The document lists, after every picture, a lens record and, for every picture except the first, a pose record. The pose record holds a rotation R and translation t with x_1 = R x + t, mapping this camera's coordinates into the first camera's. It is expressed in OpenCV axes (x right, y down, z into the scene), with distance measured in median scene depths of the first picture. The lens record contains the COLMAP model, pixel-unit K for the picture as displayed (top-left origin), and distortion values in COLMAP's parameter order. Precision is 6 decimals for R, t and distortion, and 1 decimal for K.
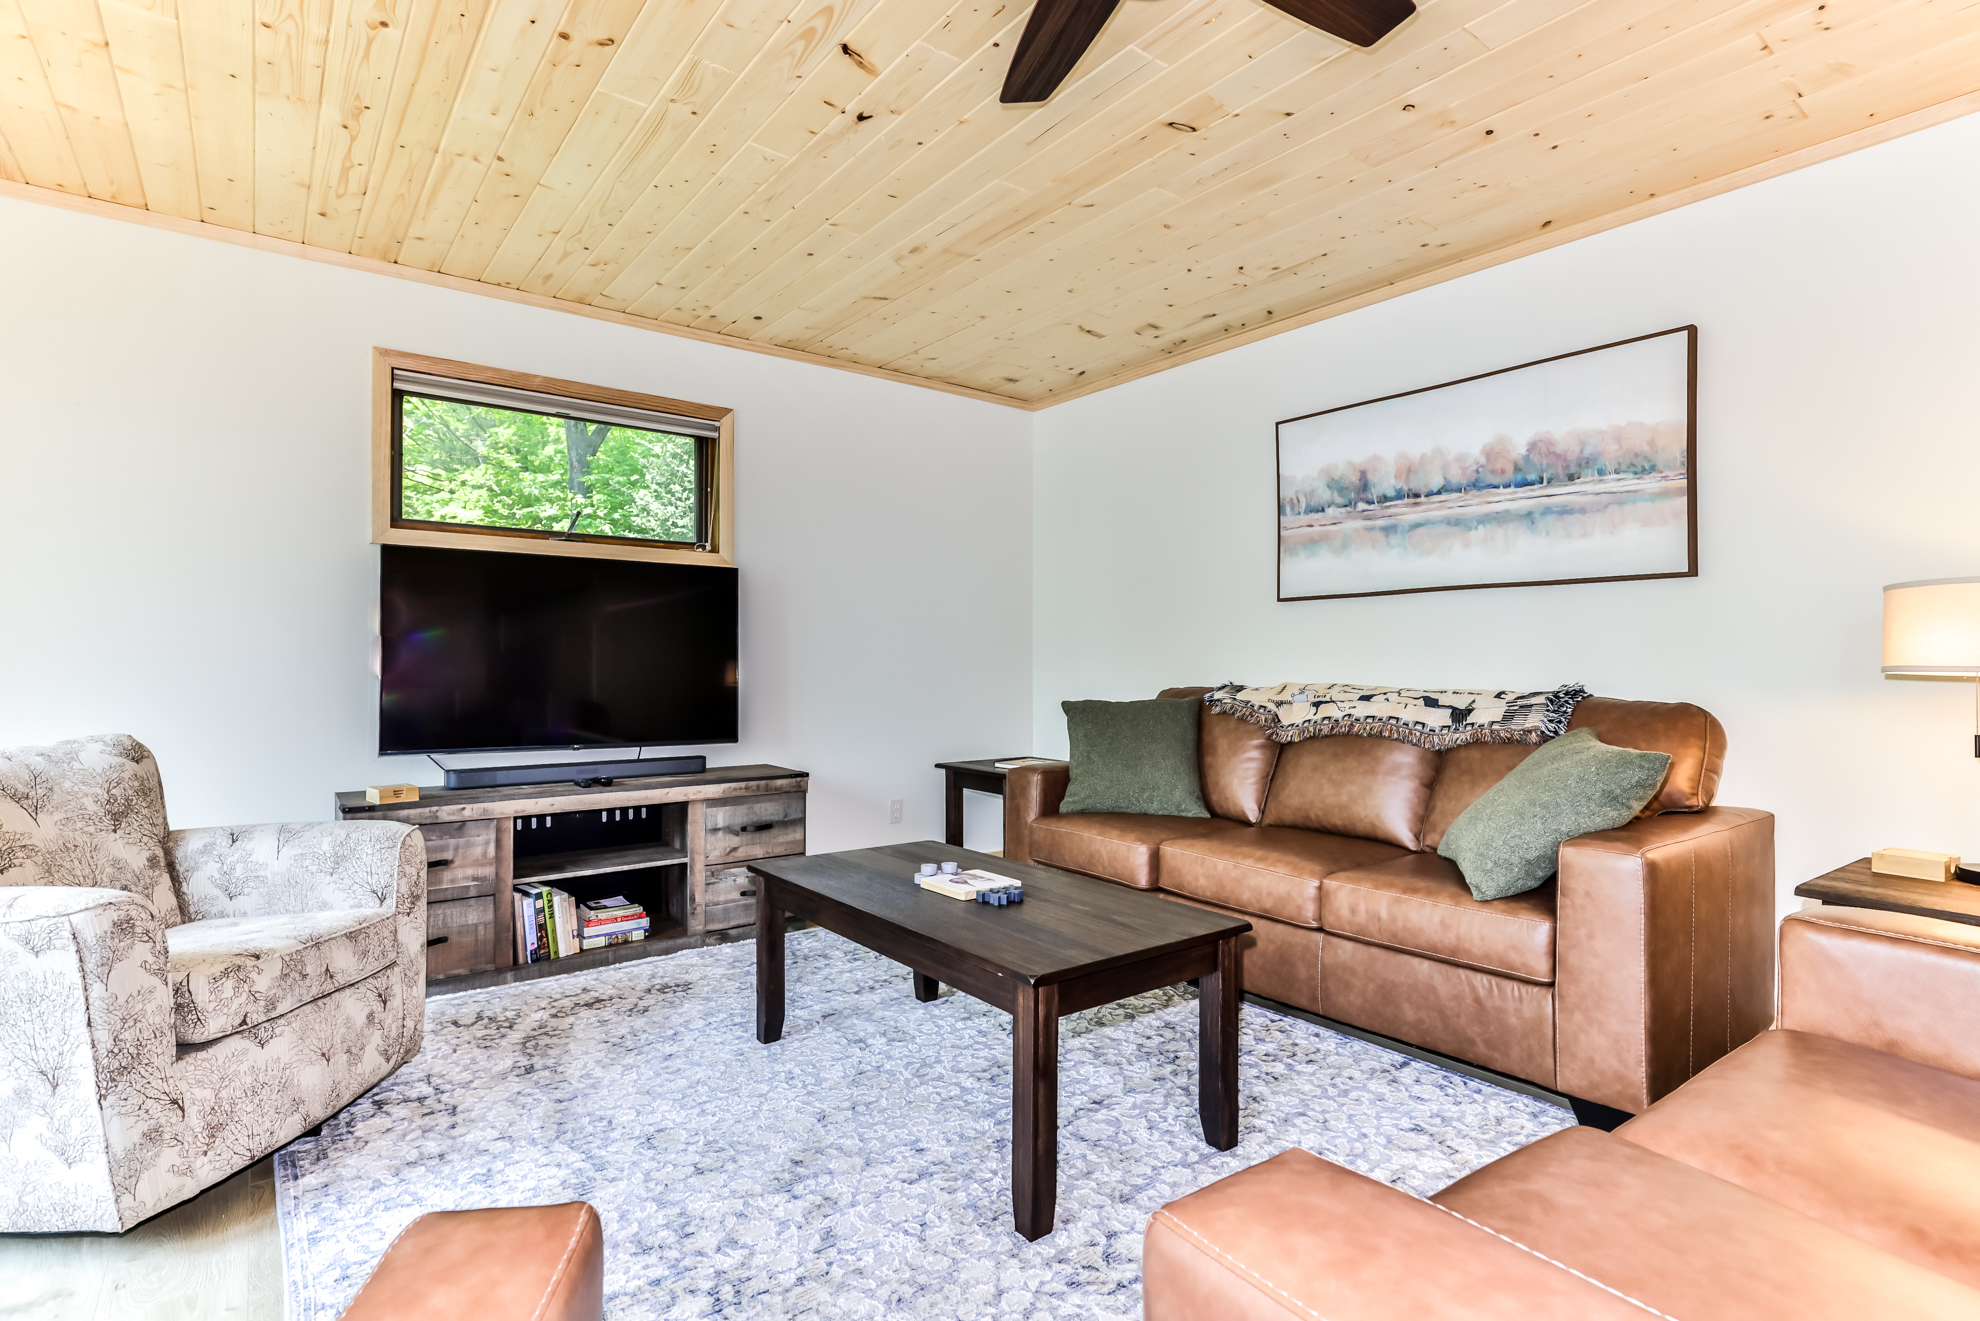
lens RADIAL K [[961.9, 0, 966.3], [0, 961.9, 658.9], [0, 0, 1]] dist [-0.008865, 0.002271]
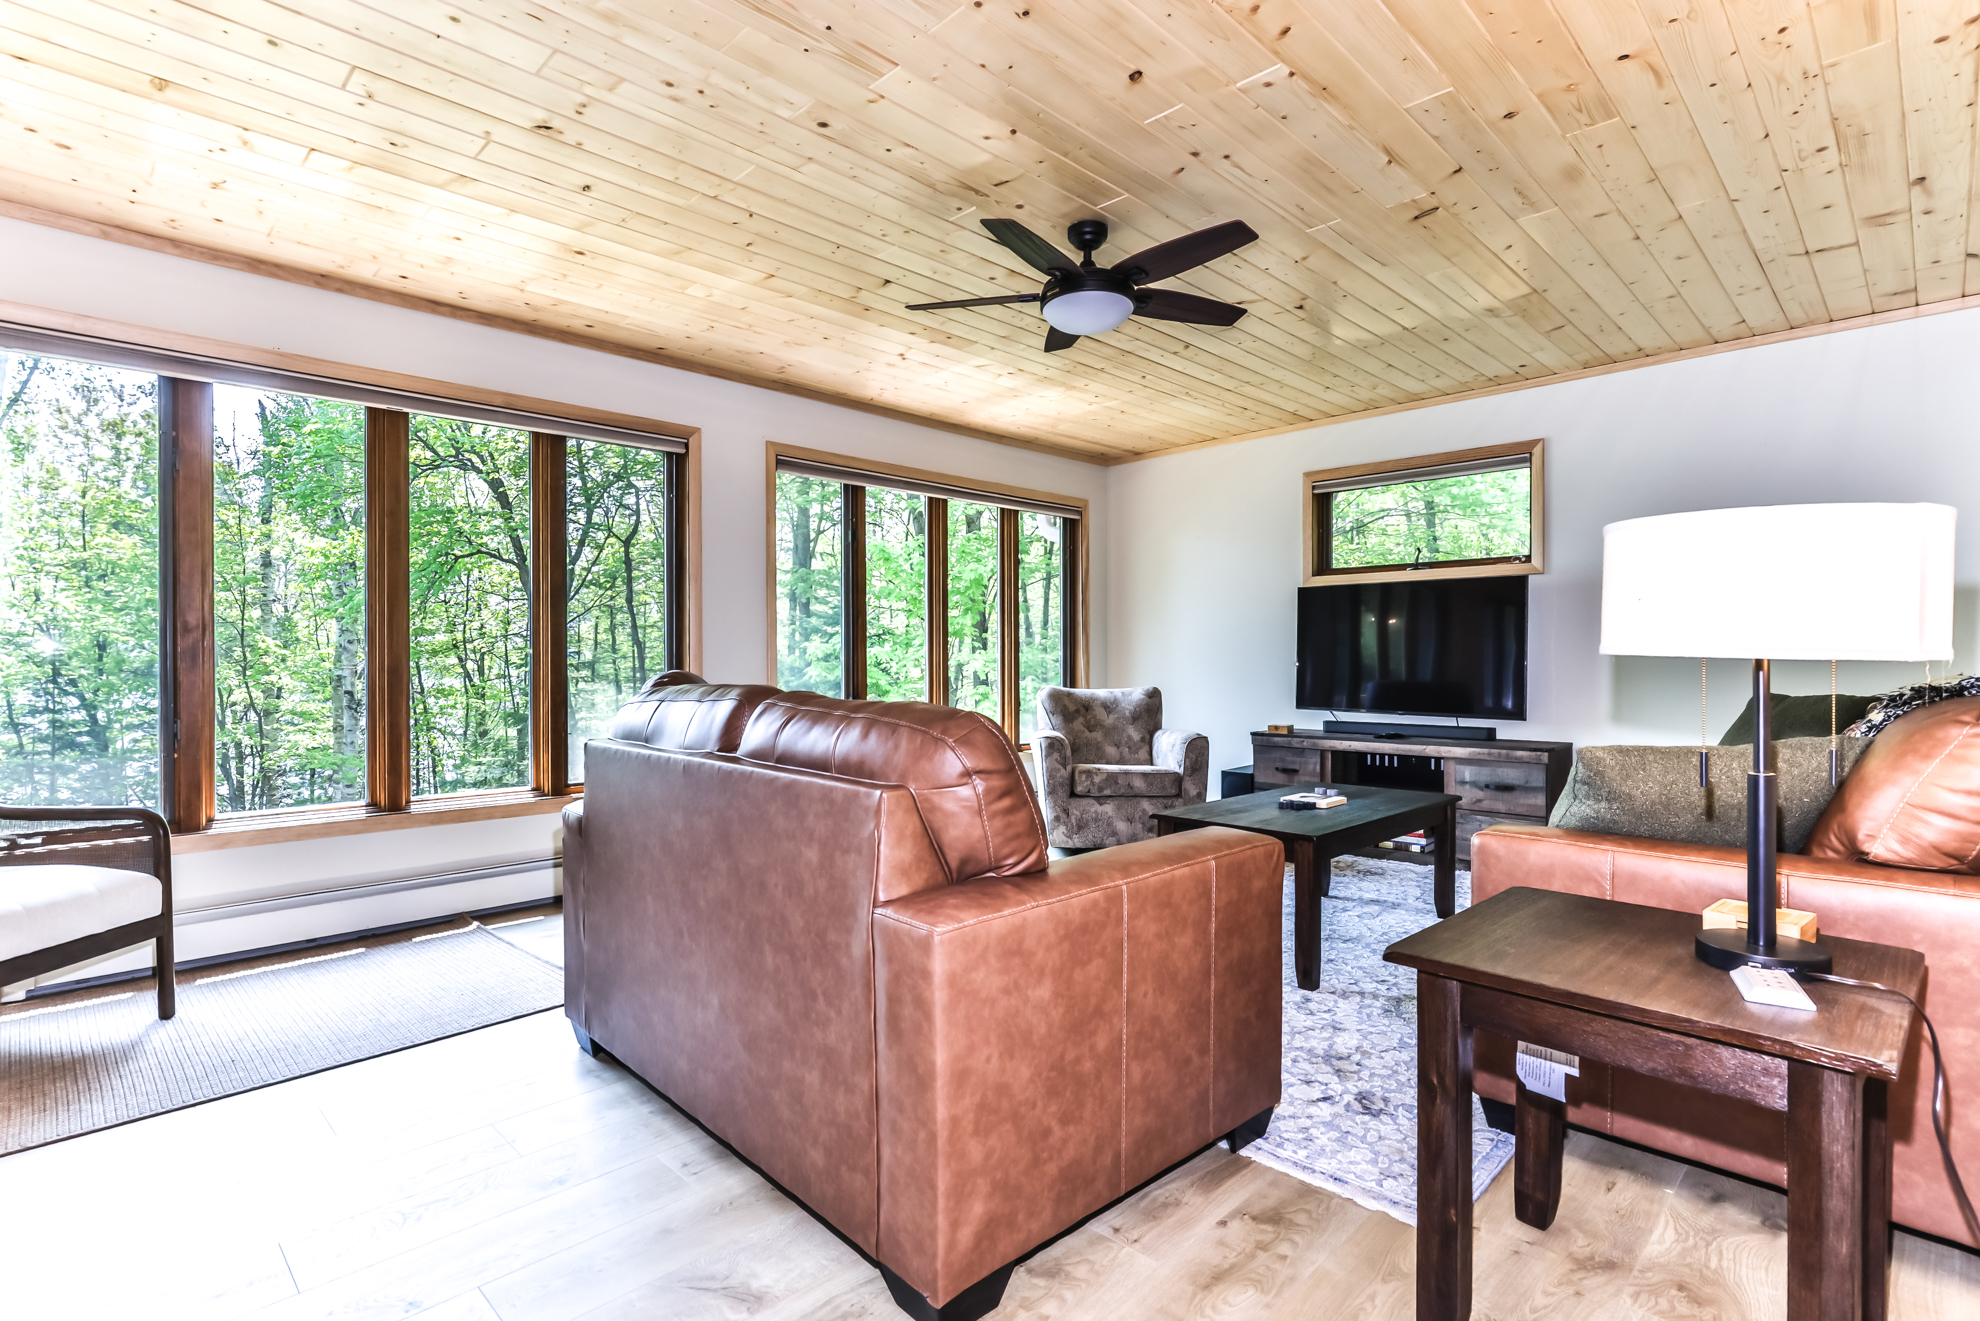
lens RADIAL K [[961.9, 0, 999.0], [0, 961.9, 663.1], [0, 0, 1]] dist [-0.008865, 0.002271]
pose [[0.128510, 0.001055, -0.991708, 1.049735], [0.009200, 0.999955, 0.002256, 0.008129], [0.991665, -0.009414, 0.128495, 0.233429]]
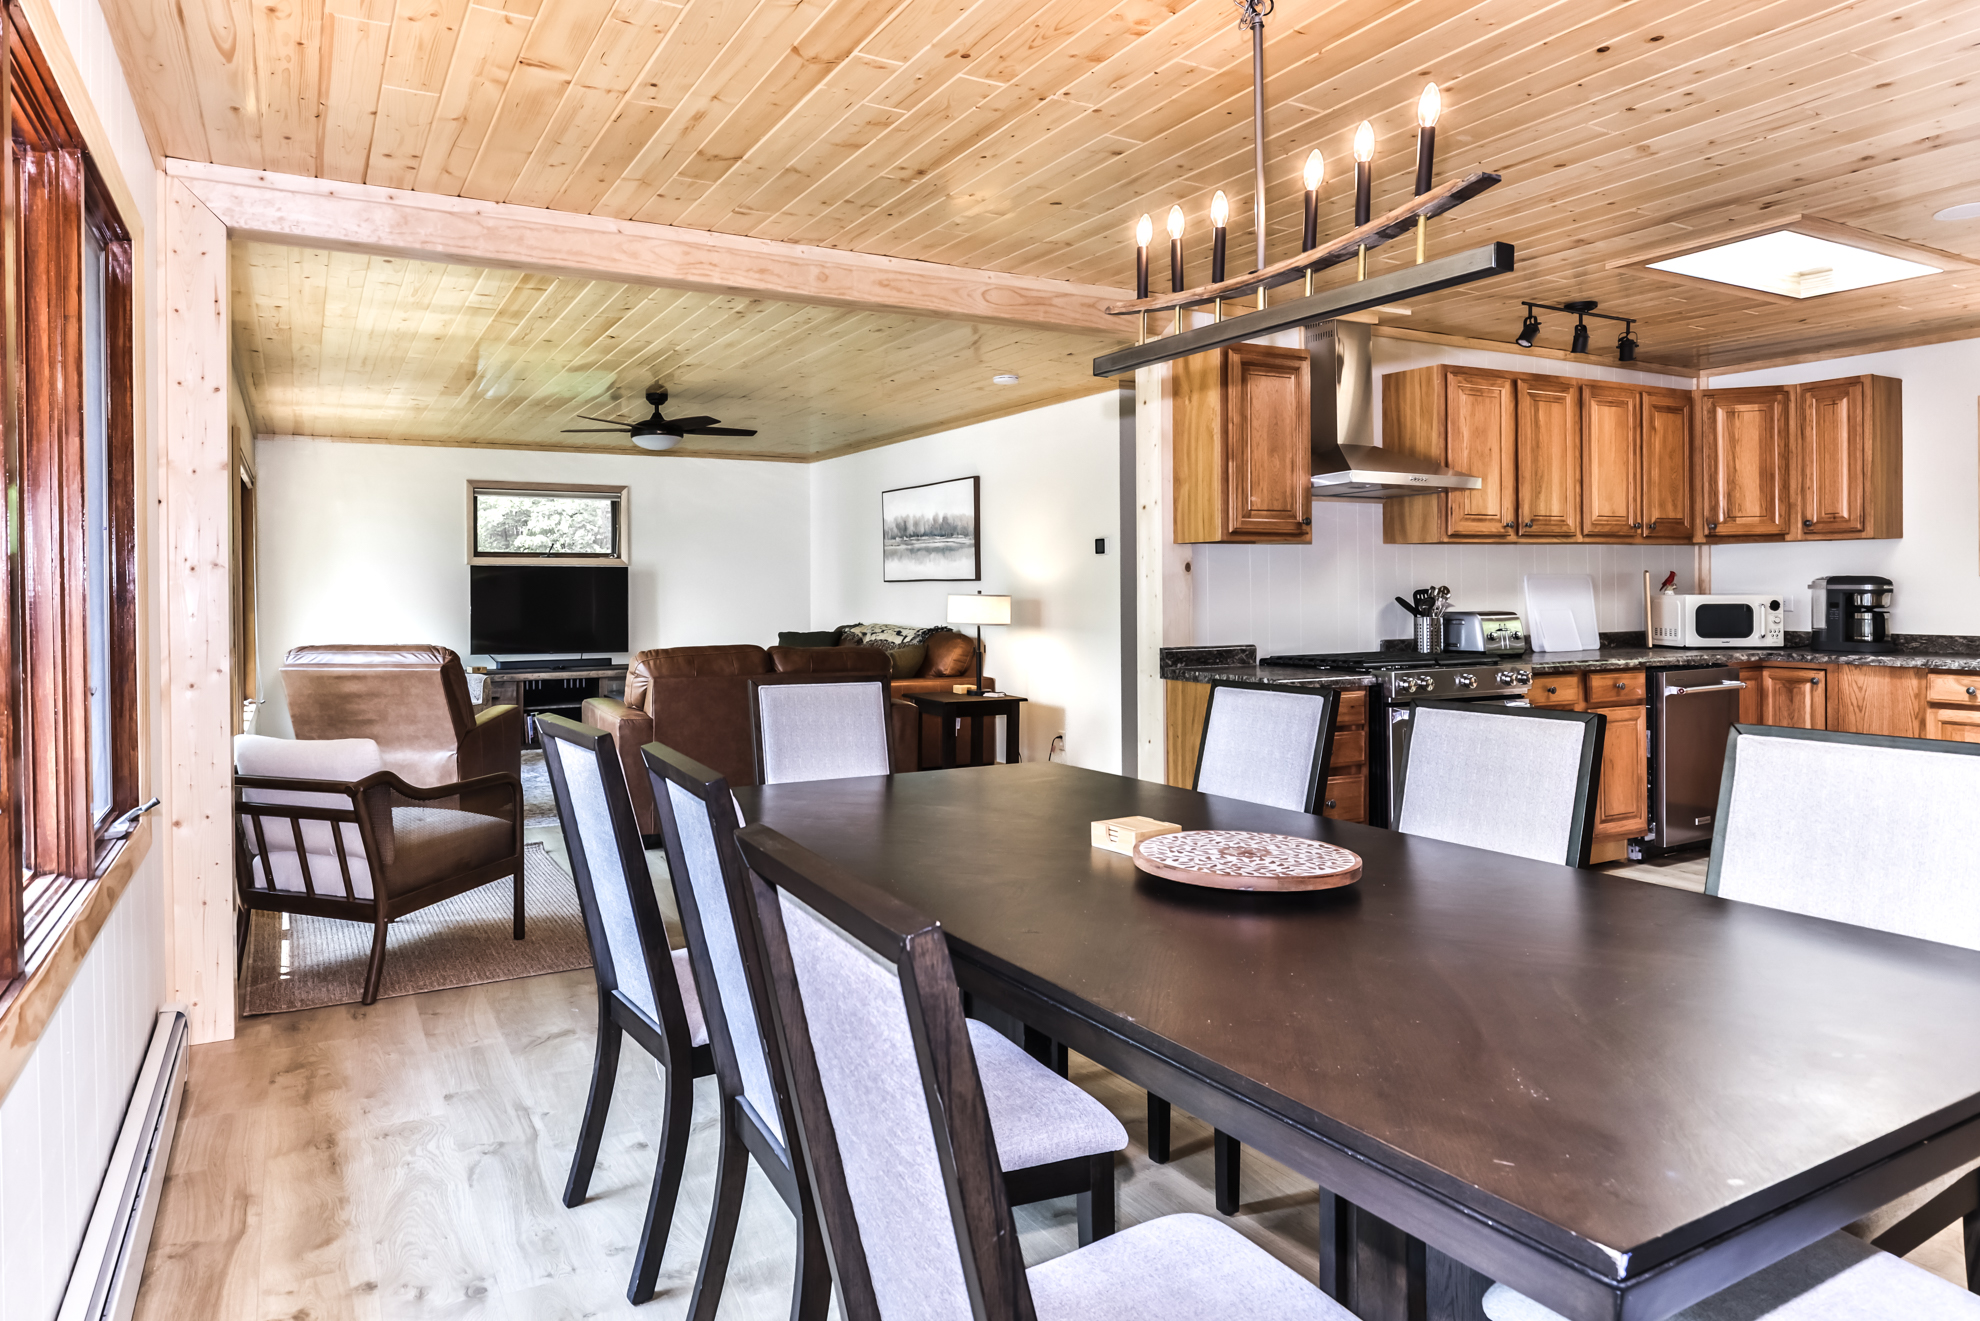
lens RADIAL K [[1153.8, 0, 886.7], [0, 1153.8, 600.6], [0, 0, 1]] dist [-0.006906, -0.000168]
pose [[0.984167, -0.003073, -0.177219, 0.898842], [0.005877, 0.999866, 0.015301, -0.070006], [0.177148, -0.016100, 0.984052, -1.606687]]
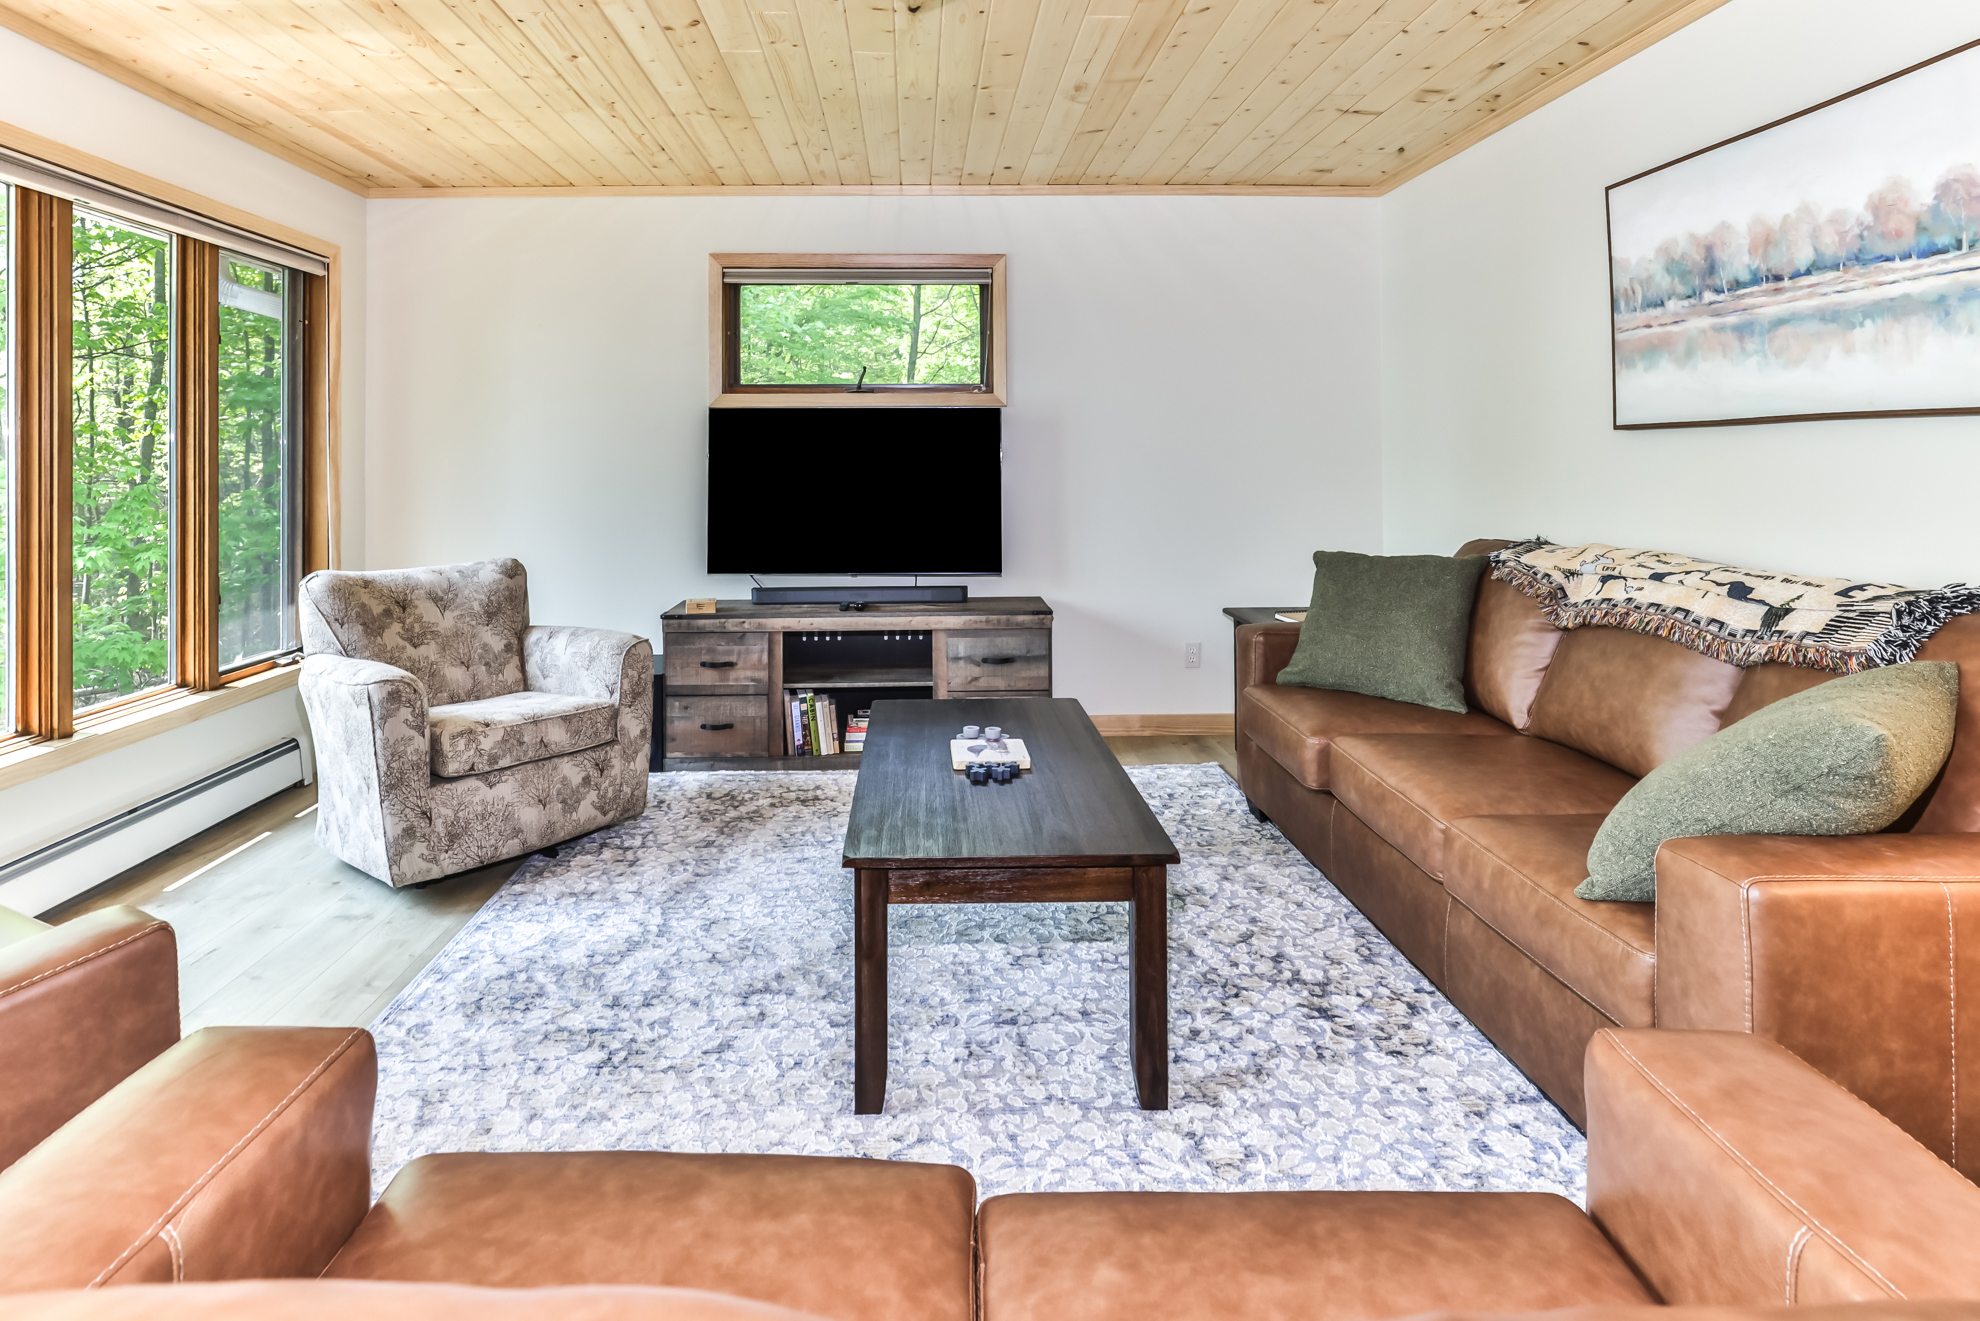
lens RADIAL K [[1004.9, 0, 943.5], [0, 1004.9, 441.0], [0, 0, 1]] dist [-0.005096, -0.000693]
pose [[0.811490, -0.015290, -0.584166, 0.424545], [0.011266, 0.999881, -0.010520, -0.058085], [0.584258, 0.001956, 0.811566, 0.093692]]
